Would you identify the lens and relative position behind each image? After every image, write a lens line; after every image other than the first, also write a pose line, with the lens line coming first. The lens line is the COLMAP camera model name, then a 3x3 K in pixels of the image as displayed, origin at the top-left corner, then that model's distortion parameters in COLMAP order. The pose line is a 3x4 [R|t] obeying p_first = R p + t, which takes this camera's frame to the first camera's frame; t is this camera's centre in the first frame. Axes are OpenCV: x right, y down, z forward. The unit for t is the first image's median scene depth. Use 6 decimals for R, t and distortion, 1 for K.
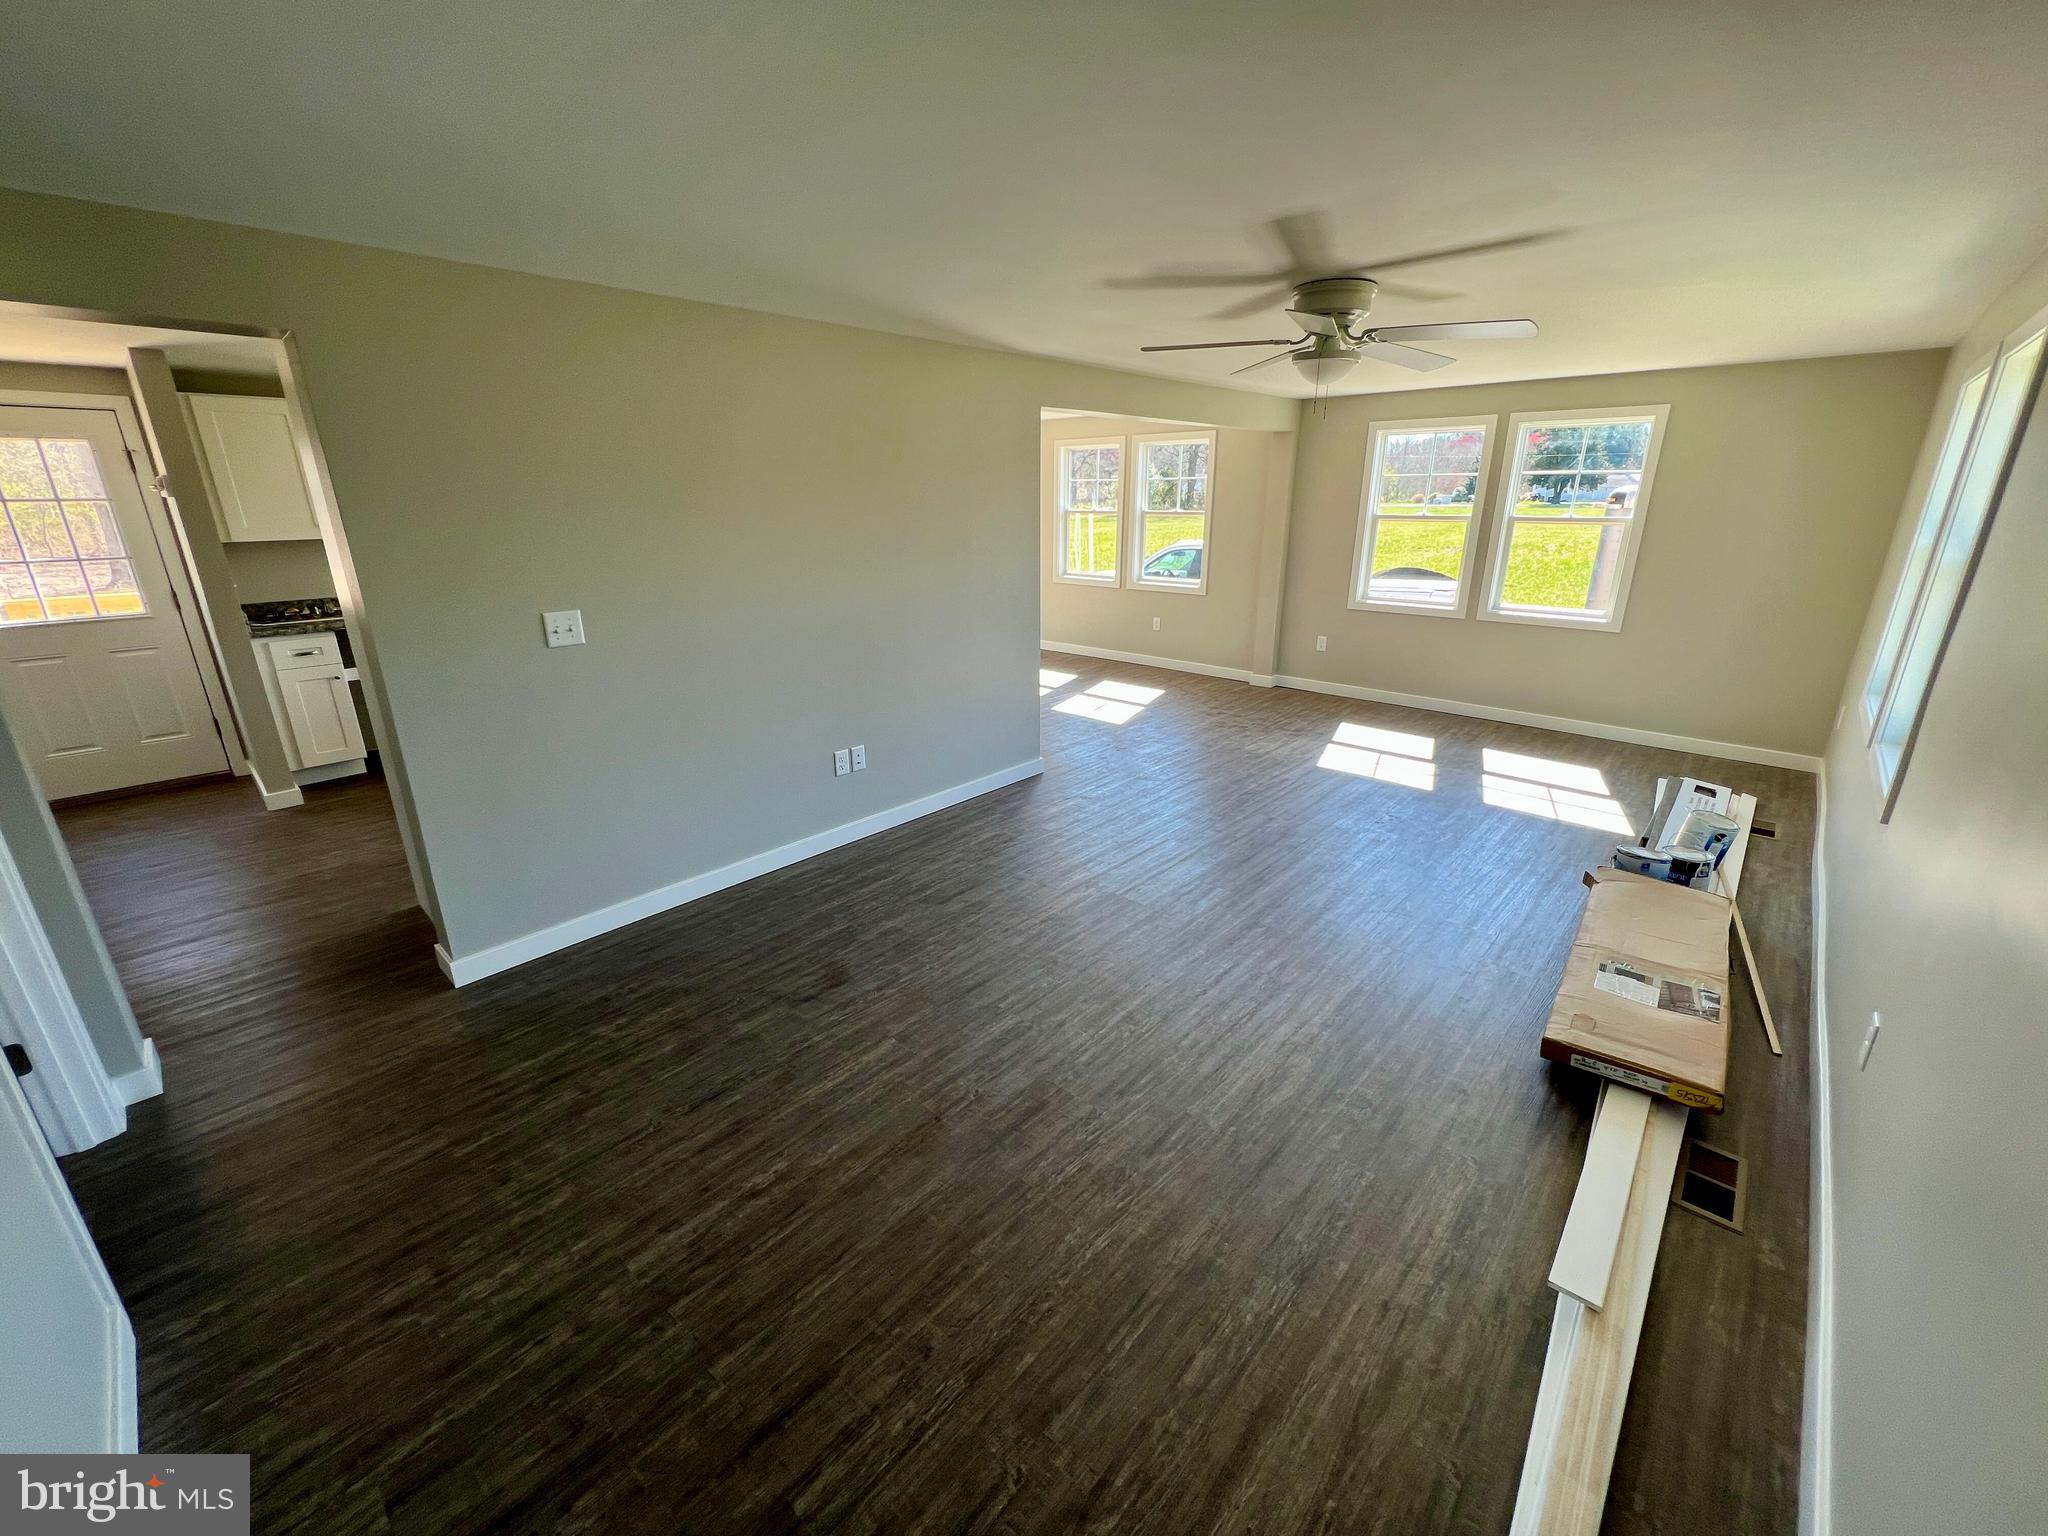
lens RADIAL K [[815.4, 0, 1014.9], [0, 815.4, 761.5], [0, 0, 1]] dist [0.001630, 0.000333]
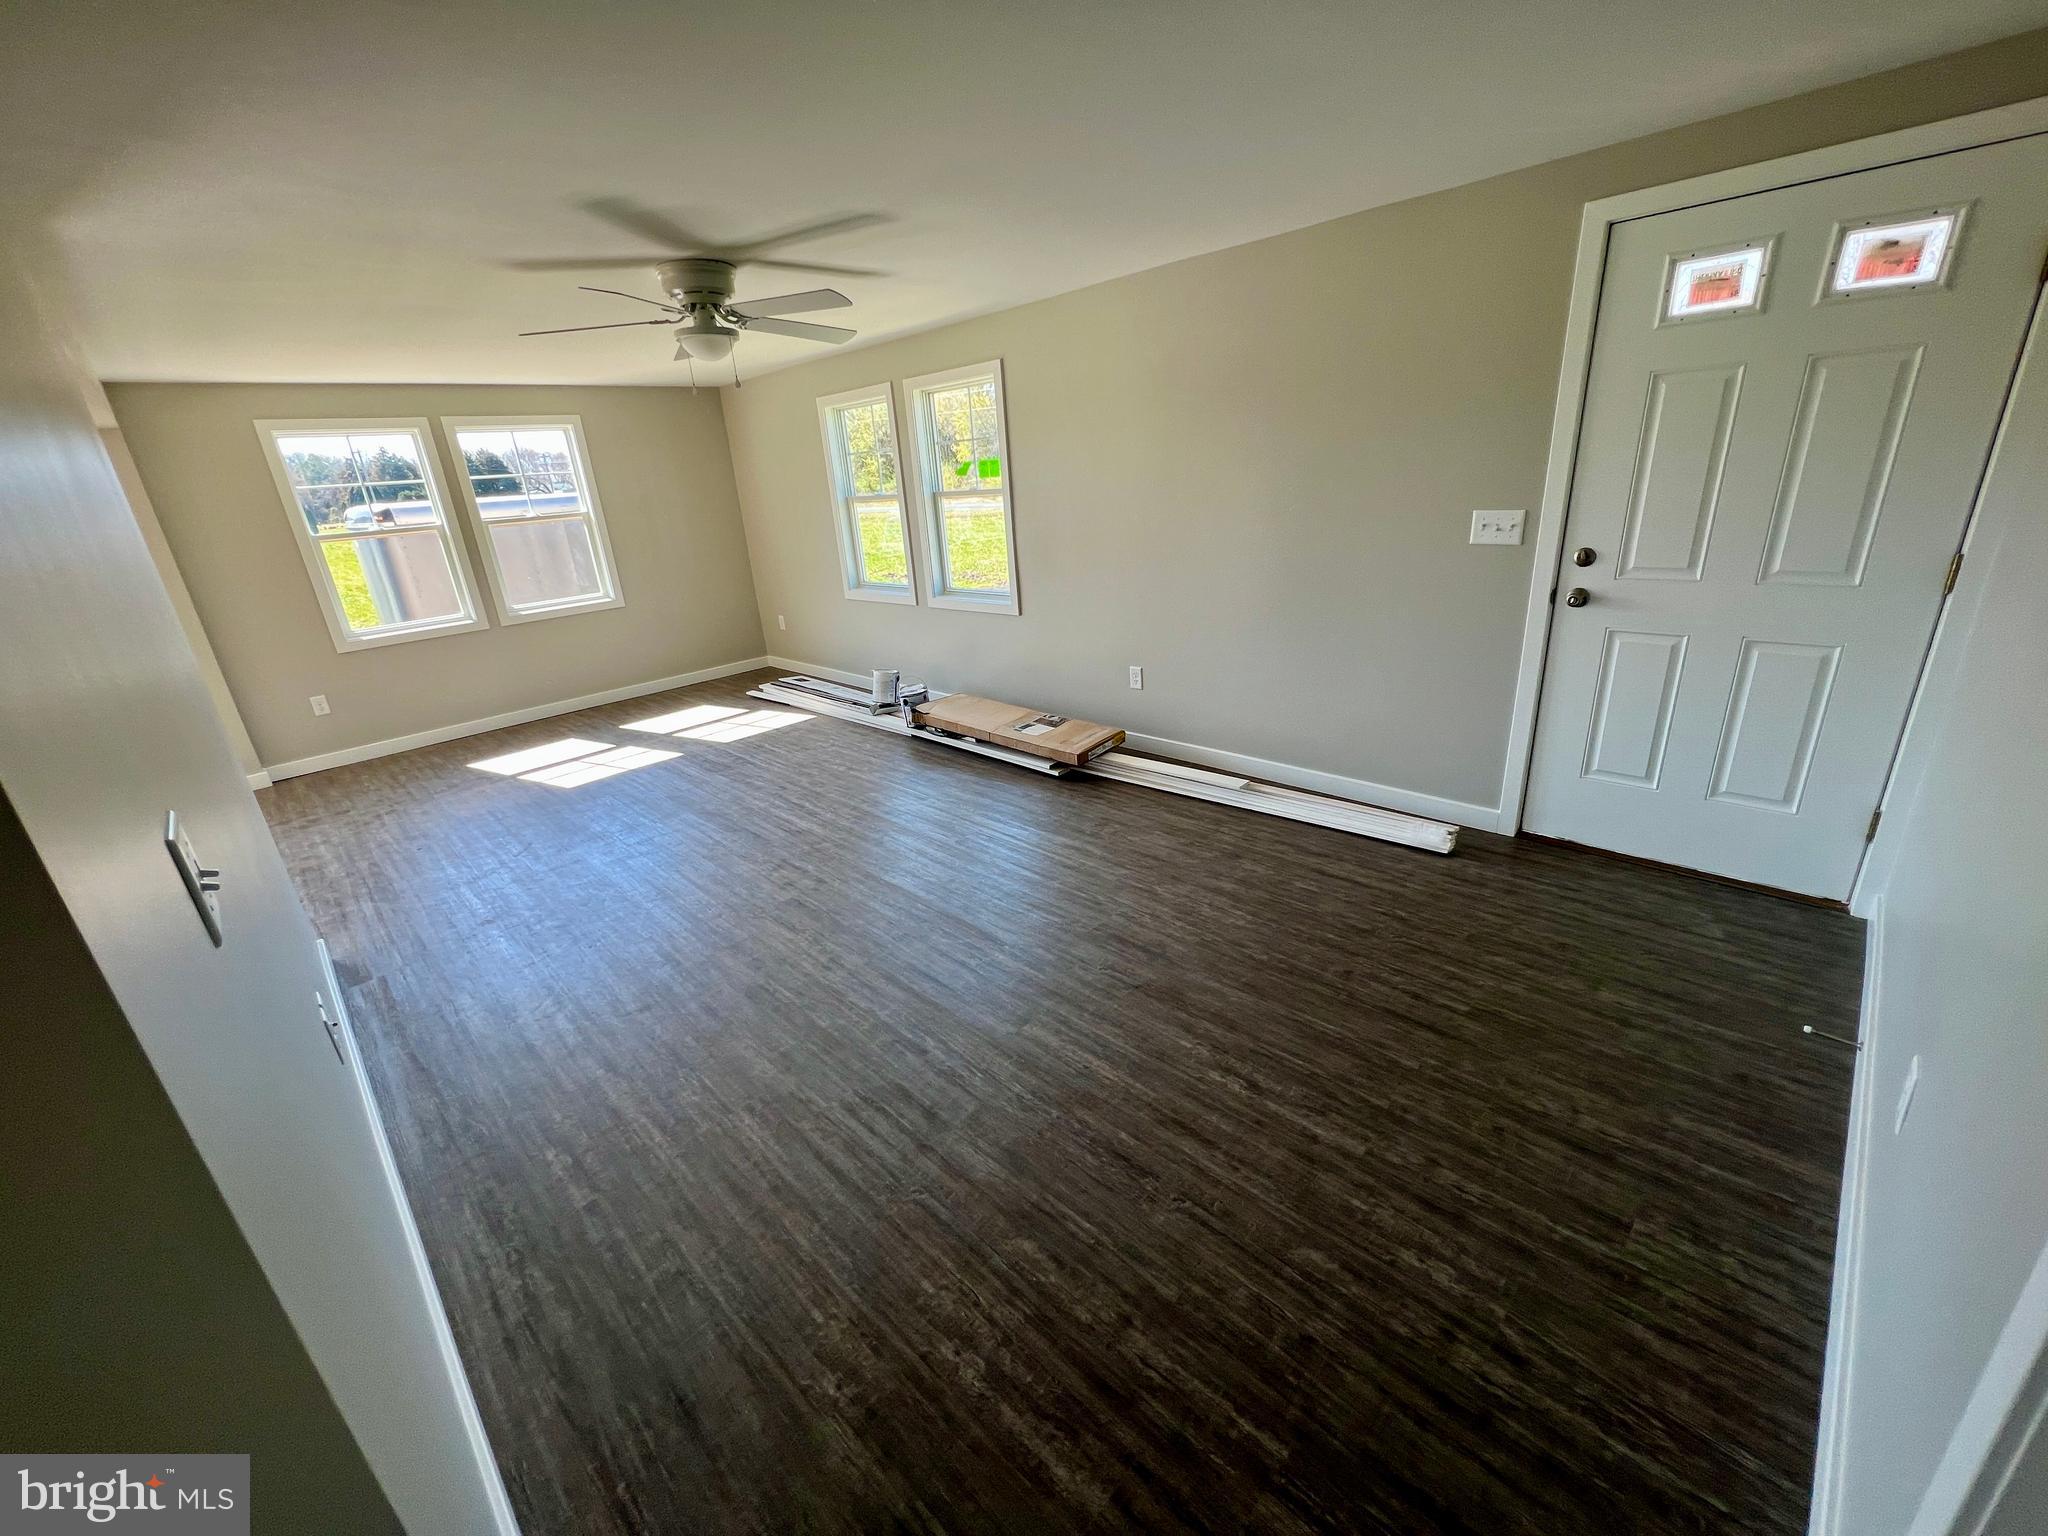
lens RADIAL K [[815.4, 0, 1022.1], [0, 815.4, 756.9], [0, 0, 1]] dist [0.001630, 0.000333]
pose [[0.039366, -0.332433, 0.942305, -1.223574], [0.383487, 0.875847, 0.292967, -0.262488], [-0.922707, 0.349829, 0.161962, 1.002593]]
